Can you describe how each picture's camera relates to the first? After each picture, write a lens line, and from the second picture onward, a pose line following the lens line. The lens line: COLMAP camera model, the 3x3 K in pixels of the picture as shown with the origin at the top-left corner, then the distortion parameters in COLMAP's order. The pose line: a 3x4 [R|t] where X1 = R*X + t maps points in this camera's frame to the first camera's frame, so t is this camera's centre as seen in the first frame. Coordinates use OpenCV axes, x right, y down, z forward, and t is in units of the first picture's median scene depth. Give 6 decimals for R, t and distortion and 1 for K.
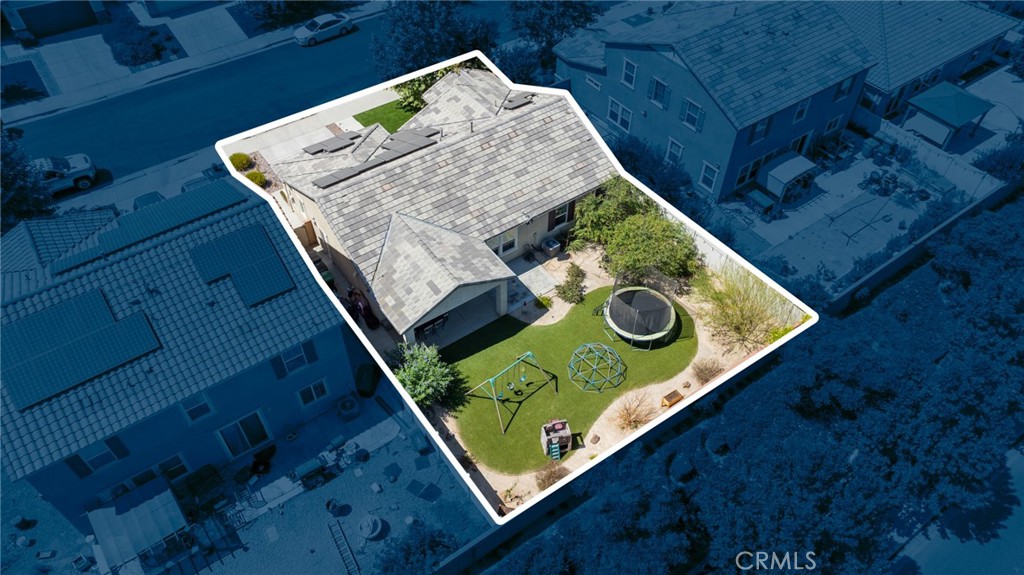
lens RADIAL K [[712.7, 0, 525.4], [0, 712.7, 289.3], [0, 0, 1]] dist [-0.009826, 0.002807]
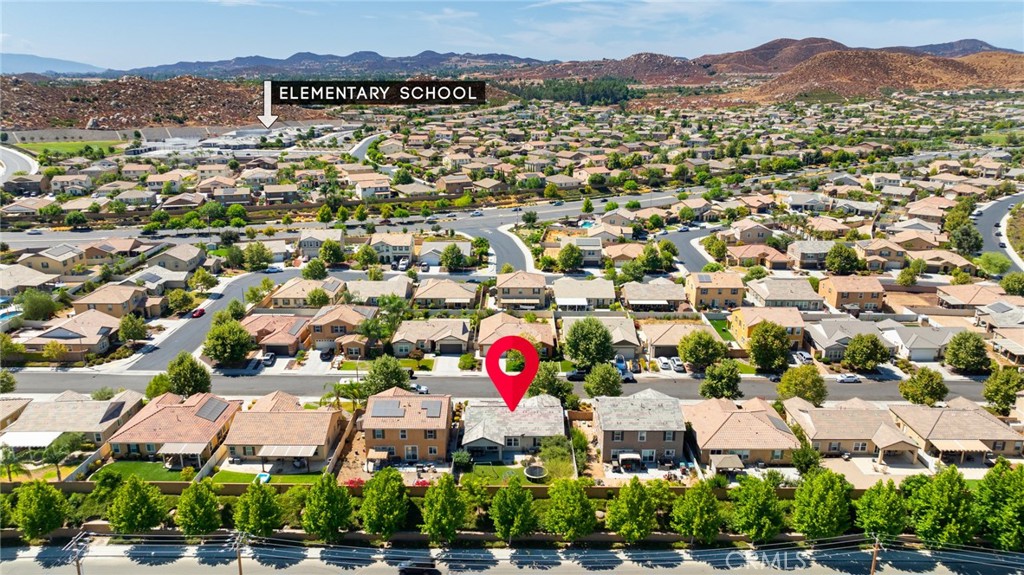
lens RADIAL K [[712.7, 0, 525.4], [0, 712.7, 289.3], [0, 0, 1]] dist [-0.009826, 0.002807]
pose [[0.821351, 0.160338, -0.547425, 1.379406], [-0.419184, 0.820528, -0.388610, 0.492923], [0.386869, 0.548657, 0.741153, -1.384491]]
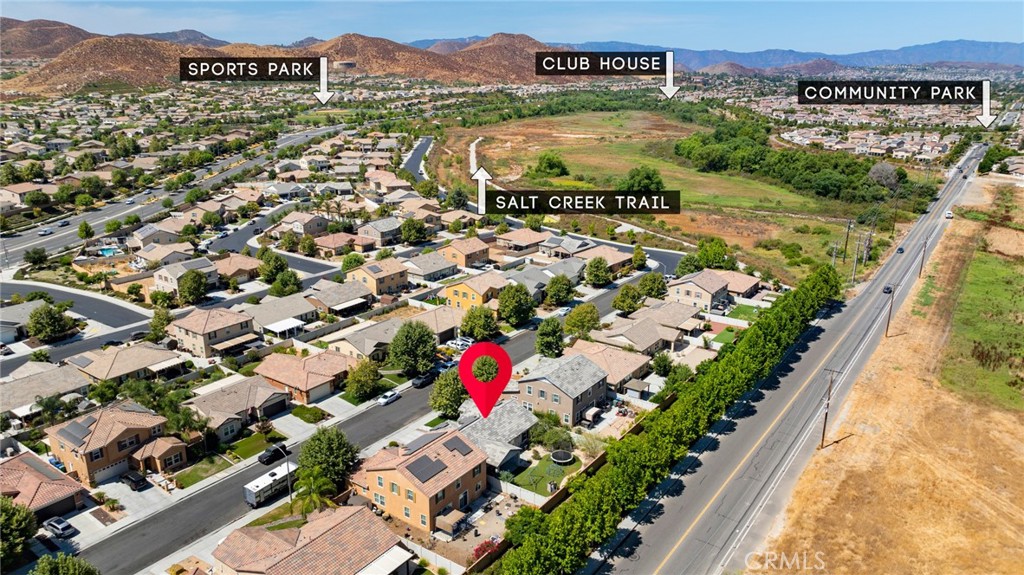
lens RADIAL K [[712.7, 0, 525.4], [0, 712.7, 289.3], [0, 0, 1]] dist [-0.009826, 0.002807]
pose [[0.941589, -0.098758, 0.321958, -0.766746], [0.246783, 0.852868, -0.460124, 0.674086], [-0.229147, 0.512702, 0.827423, -1.589761]]
